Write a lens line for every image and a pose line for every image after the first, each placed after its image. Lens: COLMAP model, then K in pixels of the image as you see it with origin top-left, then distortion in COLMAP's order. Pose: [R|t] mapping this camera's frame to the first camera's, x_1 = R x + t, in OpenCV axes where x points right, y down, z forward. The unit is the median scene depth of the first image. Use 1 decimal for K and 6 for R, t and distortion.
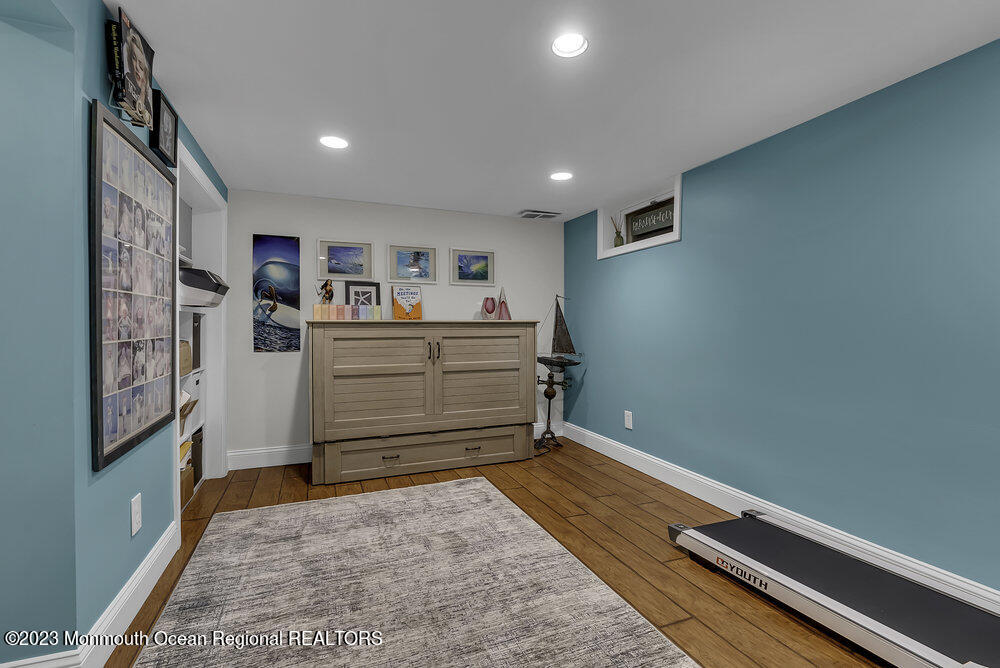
lens RADIAL K [[457.9, 0, 501.3], [0, 457.9, 332.1], [0, 0, 1]] dist [-0.003221, 0.001452]
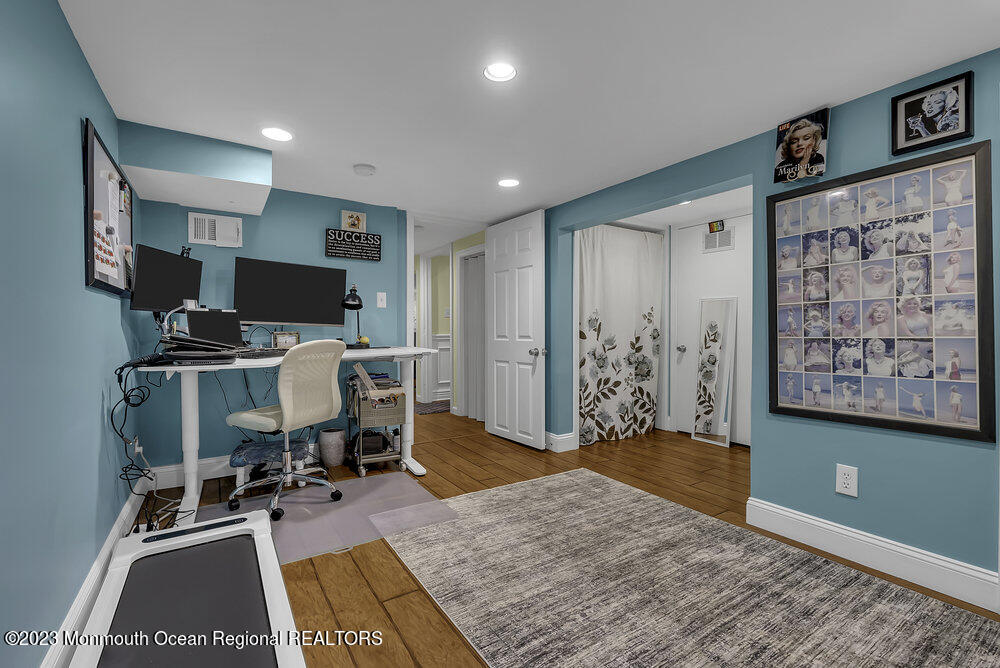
lens RADIAL K [[457.9, 0, 501.3], [0, 457.9, 332.1], [0, 0, 1]] dist [-0.003221, 0.001452]
pose [[-0.984604, 0.000139, -0.174802, 0.312701], [-0.001981, 0.999927, 0.011956, -0.011114], [0.174791, 0.012118, -0.984531, 1.952901]]
